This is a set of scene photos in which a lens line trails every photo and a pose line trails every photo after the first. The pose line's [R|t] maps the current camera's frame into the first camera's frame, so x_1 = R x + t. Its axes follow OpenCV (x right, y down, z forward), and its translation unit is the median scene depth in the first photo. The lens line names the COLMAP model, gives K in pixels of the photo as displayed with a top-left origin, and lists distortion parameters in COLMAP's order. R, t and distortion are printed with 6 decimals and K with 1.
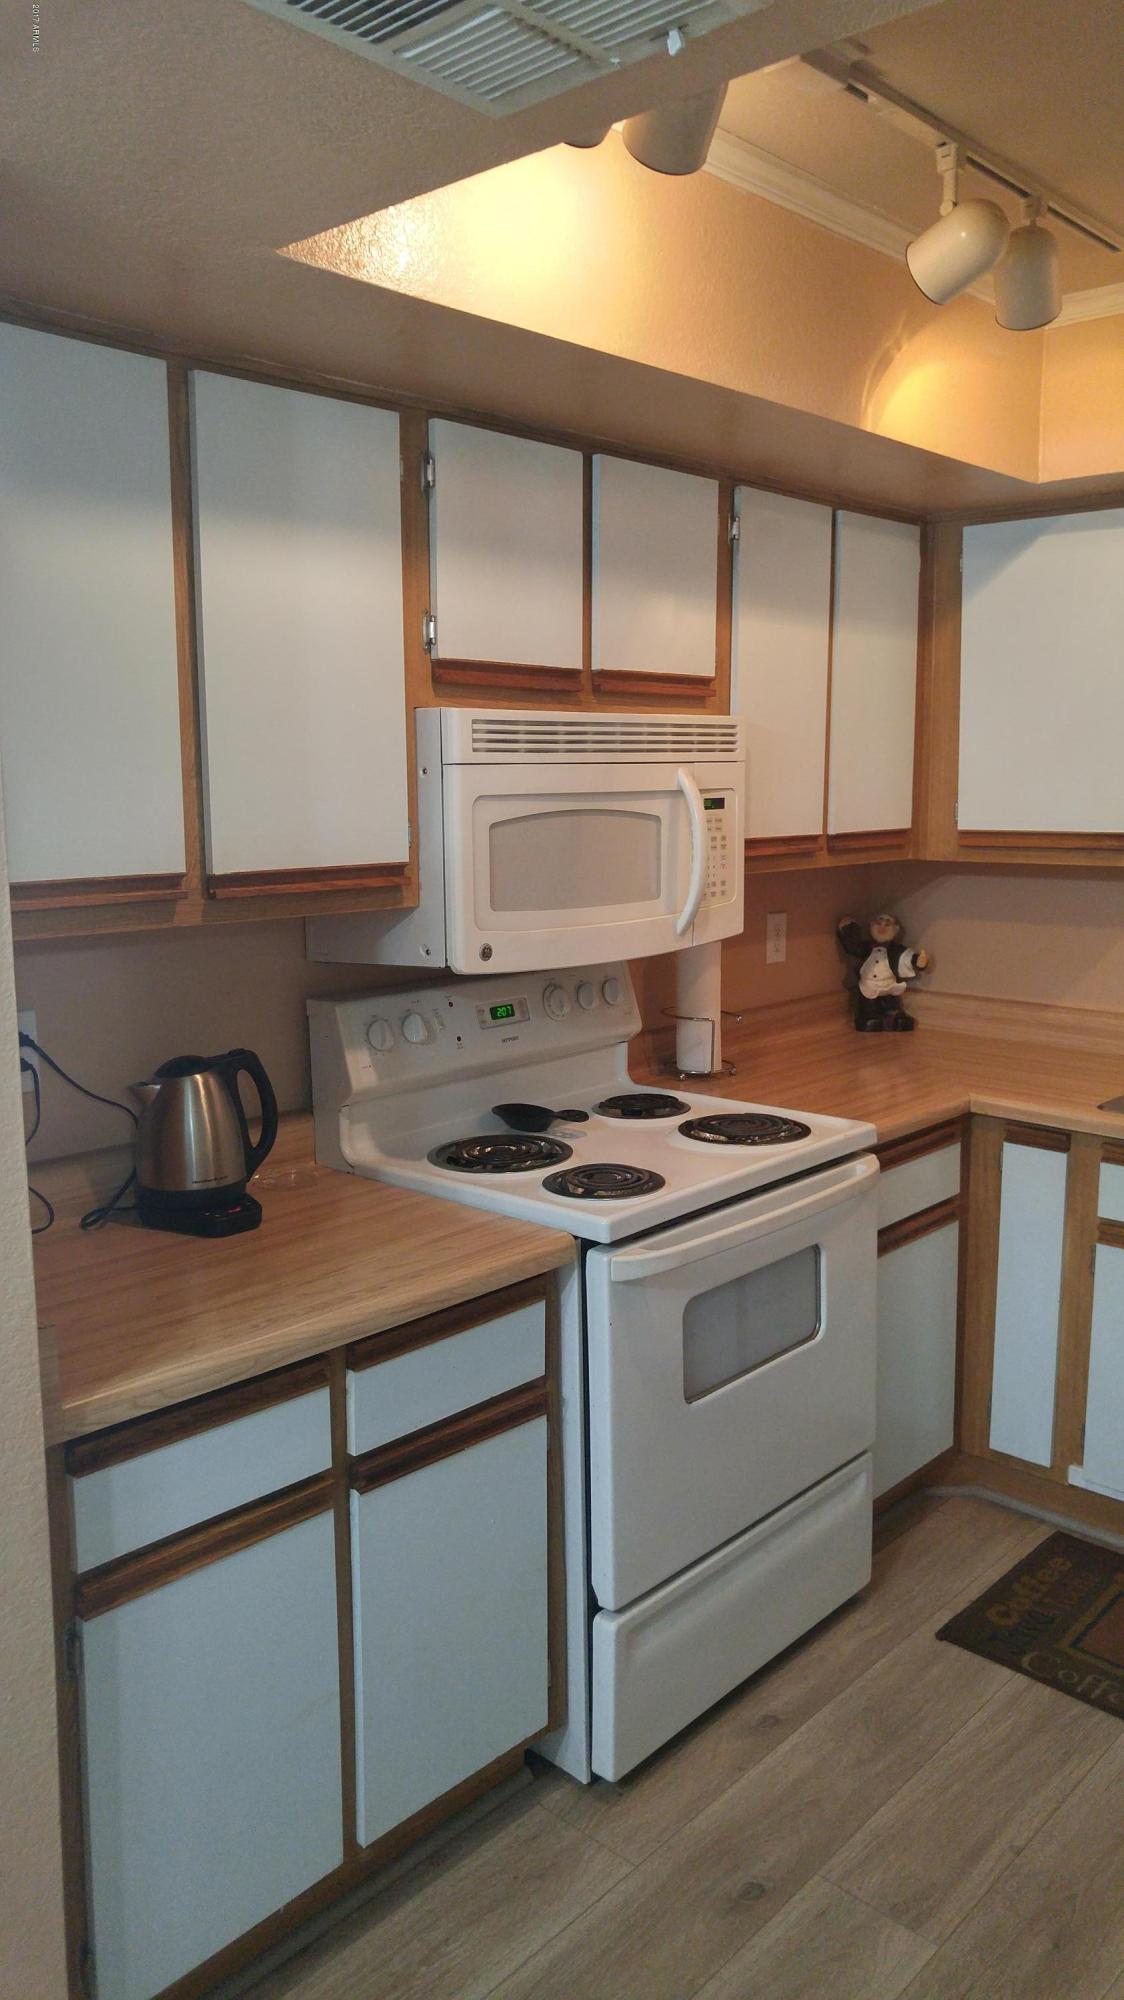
lens RADIAL K [[1505.6, 0, 575.6], [0, 1505.6, 970.7], [0, 0, 1]] dist [0.032100, -0.016864]
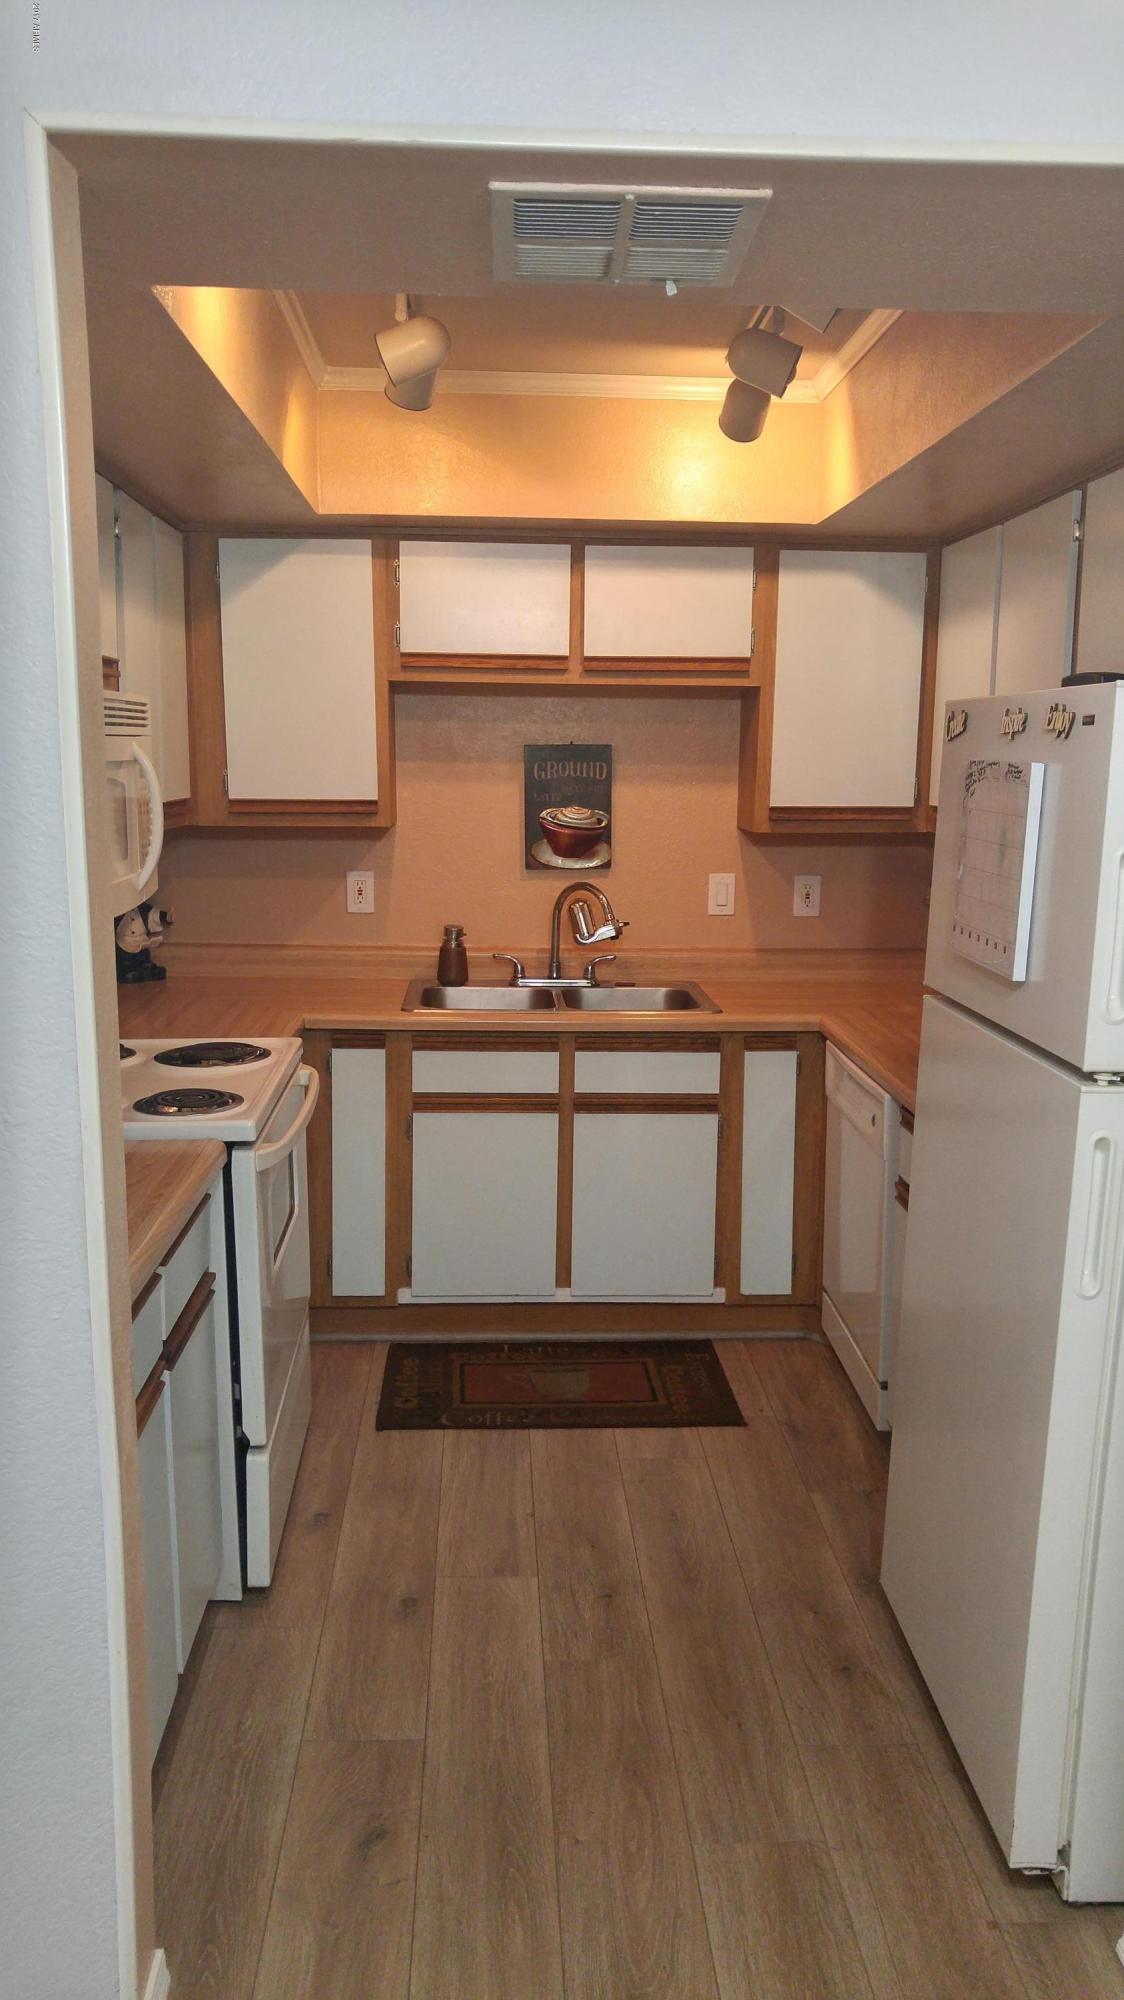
lens RADIAL K [[1505.6, 0, 573.2], [0, 1505.6, 1010.5], [0, 0, 1]] dist [0.032100, -0.016864]
pose [[0.709217, -0.108057, 0.696660, -0.534348], [0.081752, 0.994123, 0.070971, 0.012427], [-0.700234, 0.006619, 0.713882, -0.031085]]
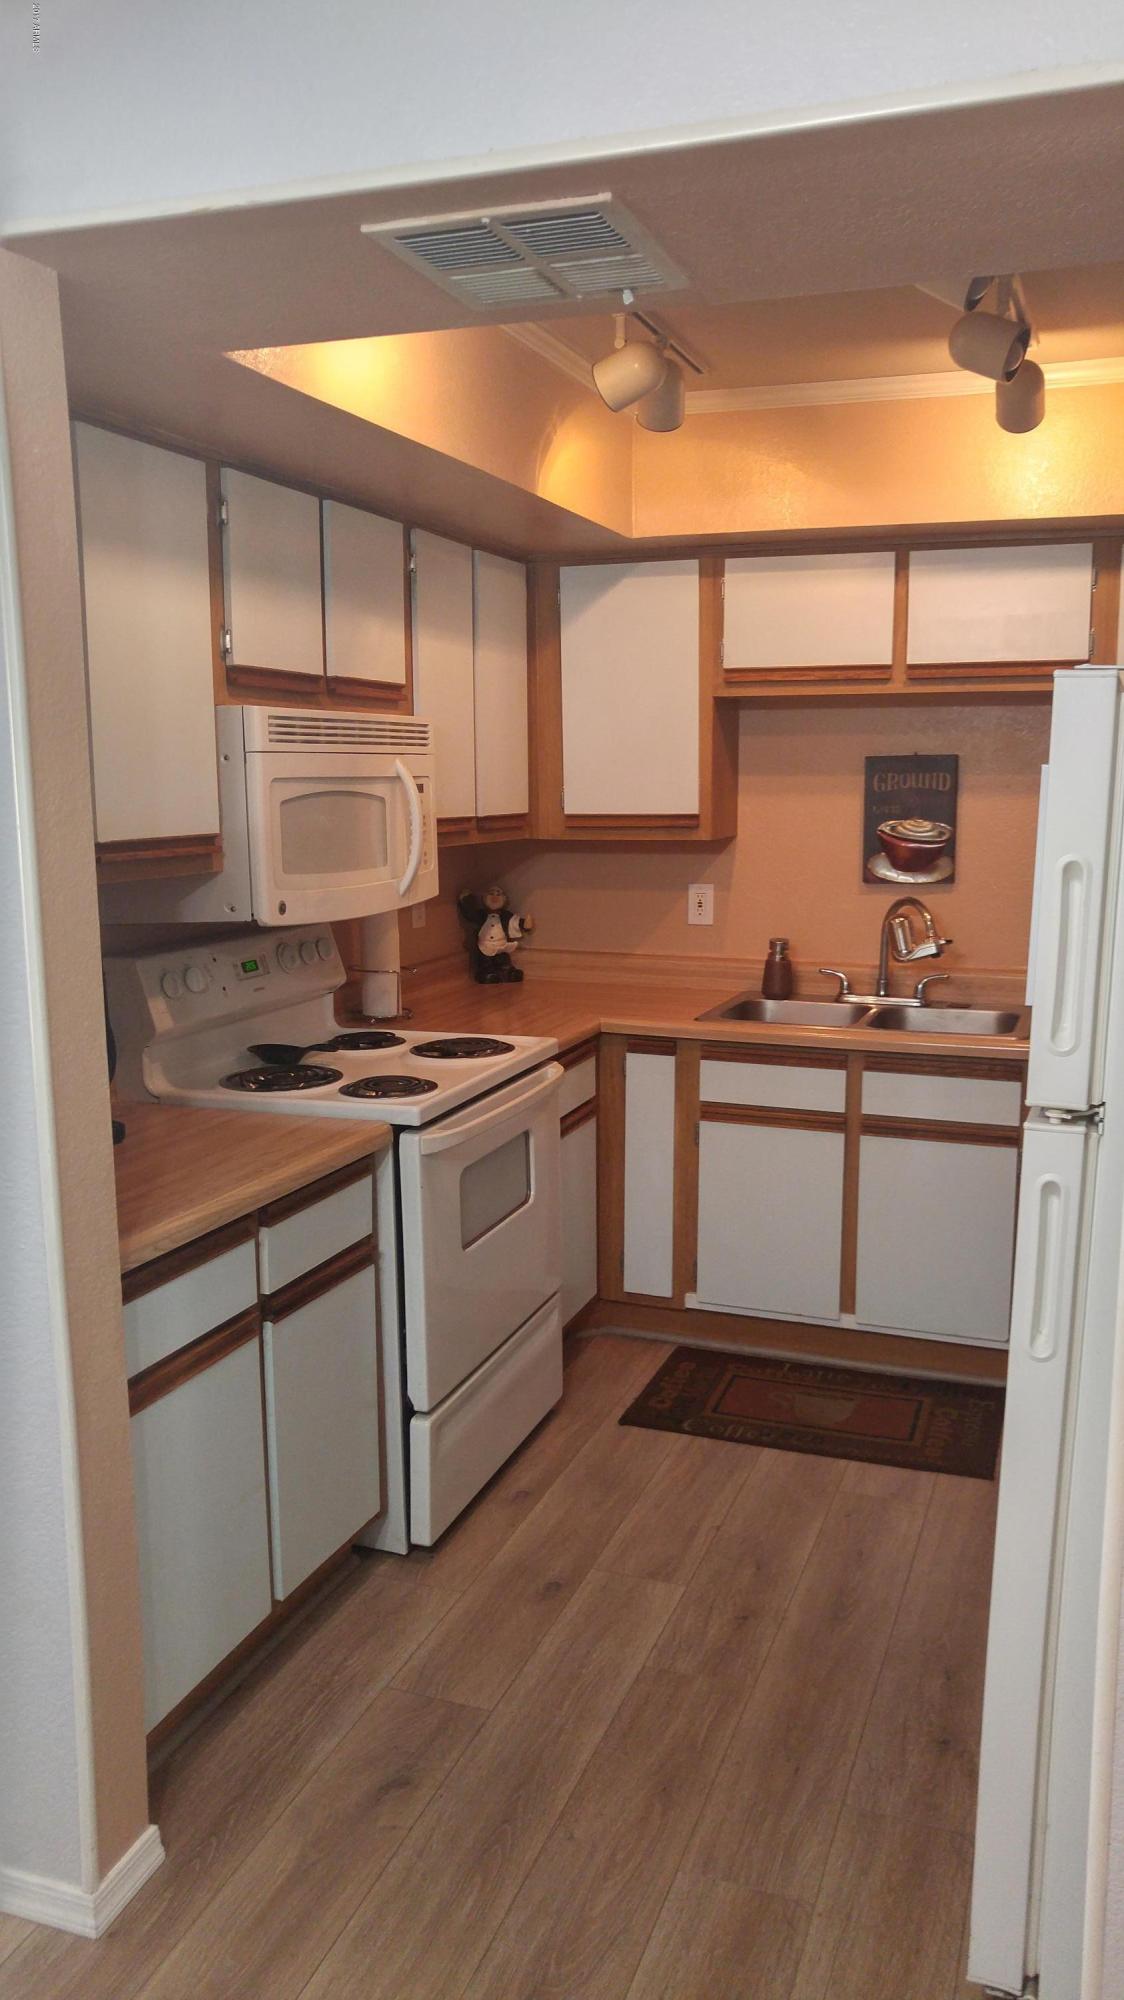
lens RADIAL K [[1505.6, 0, 598.5], [0, 1505.6, 1014.3], [0, 0, 1]] dist [0.032100, -0.016864]
pose [[0.923886, -0.060088, 0.377921, -0.272691], [0.050617, 0.998106, 0.034954, 0.041445], [-0.379306, -0.013165, 0.925178, -0.217682]]
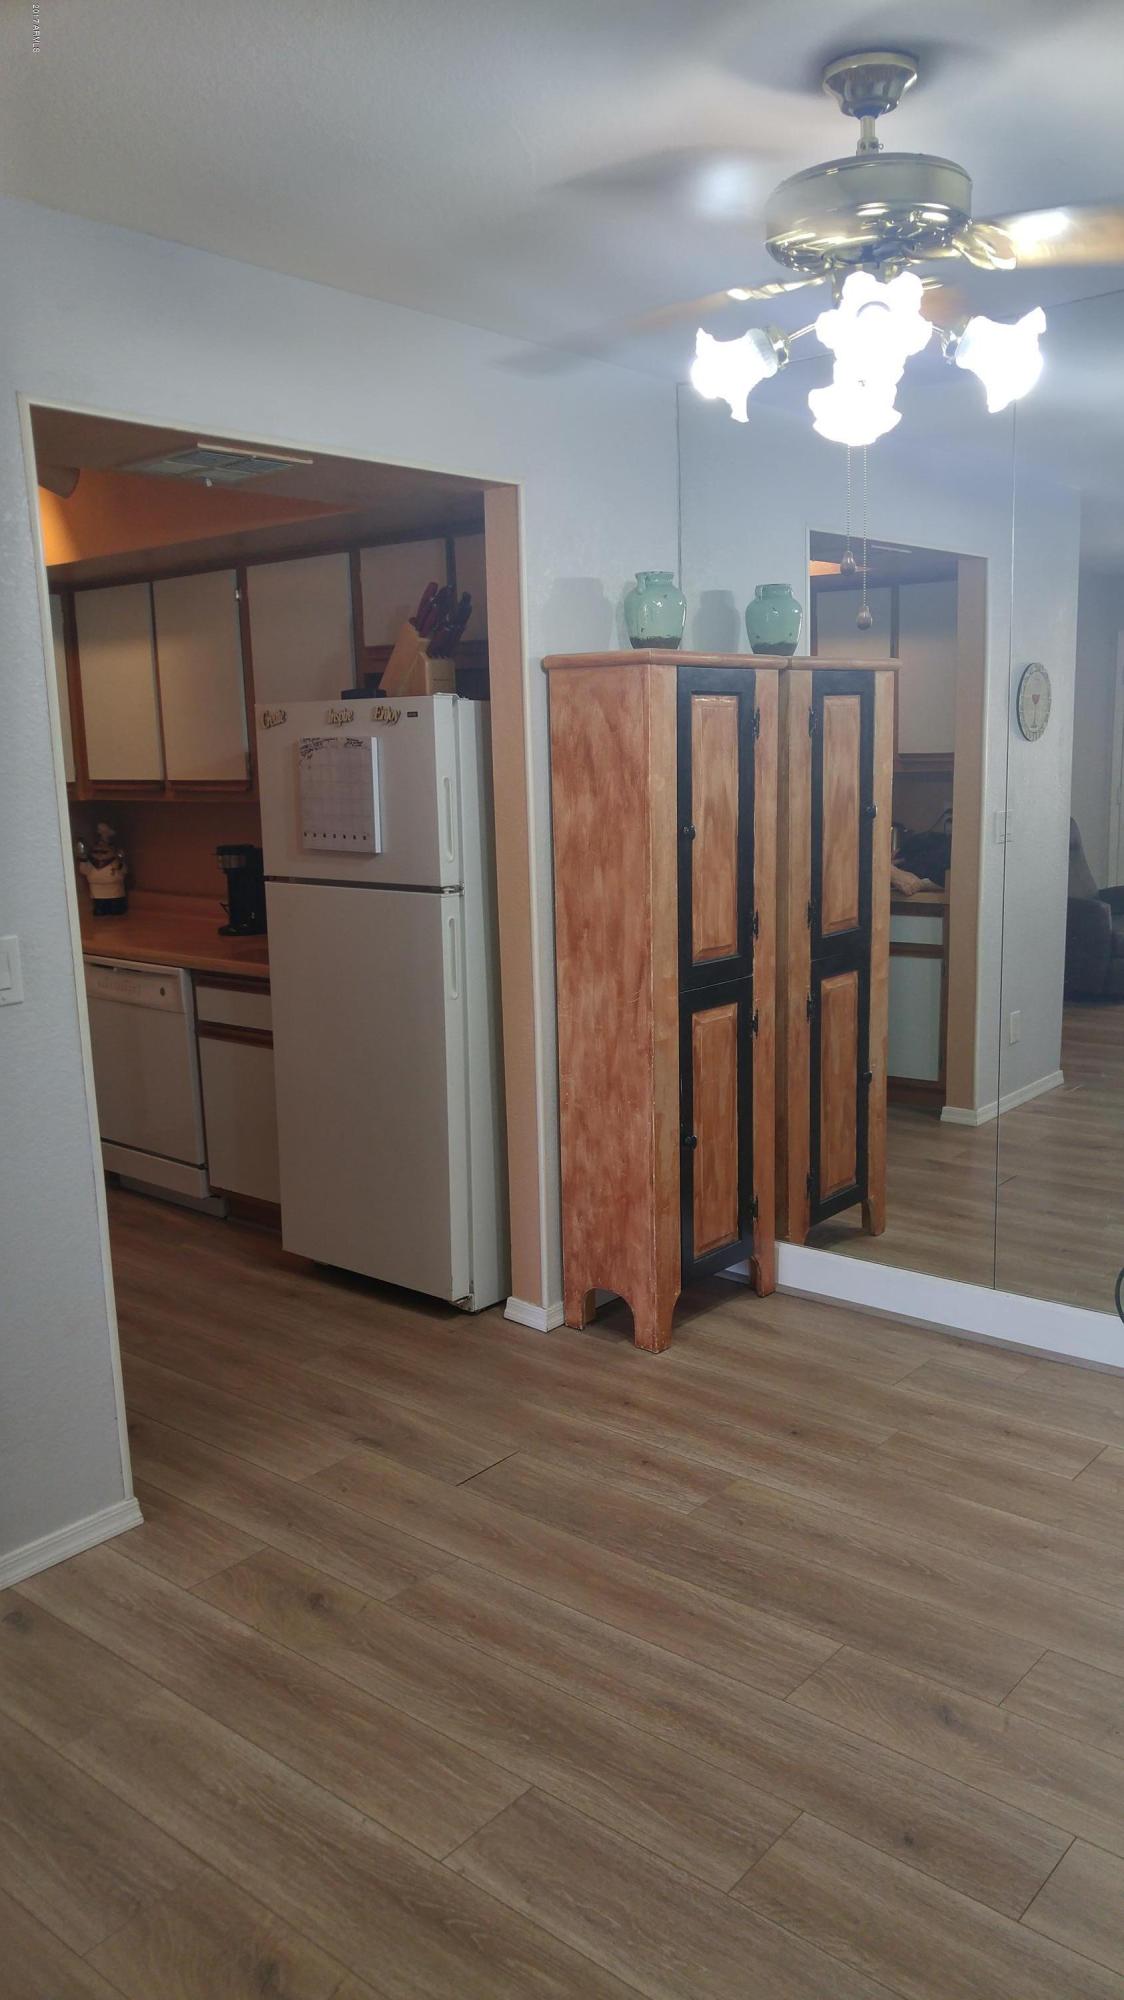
lens RADIAL K [[1505.6, 0, 562.9], [0, 1505.6, 1016.5], [0, 0, 1]] dist [0.032100, -0.016864]
pose [[-0.011508, -0.179696, 0.983655, -1.334538], [0.164966, 0.969899, 0.179113, -0.008277], [-0.986232, 0.164331, 0.018482, 0.192774]]
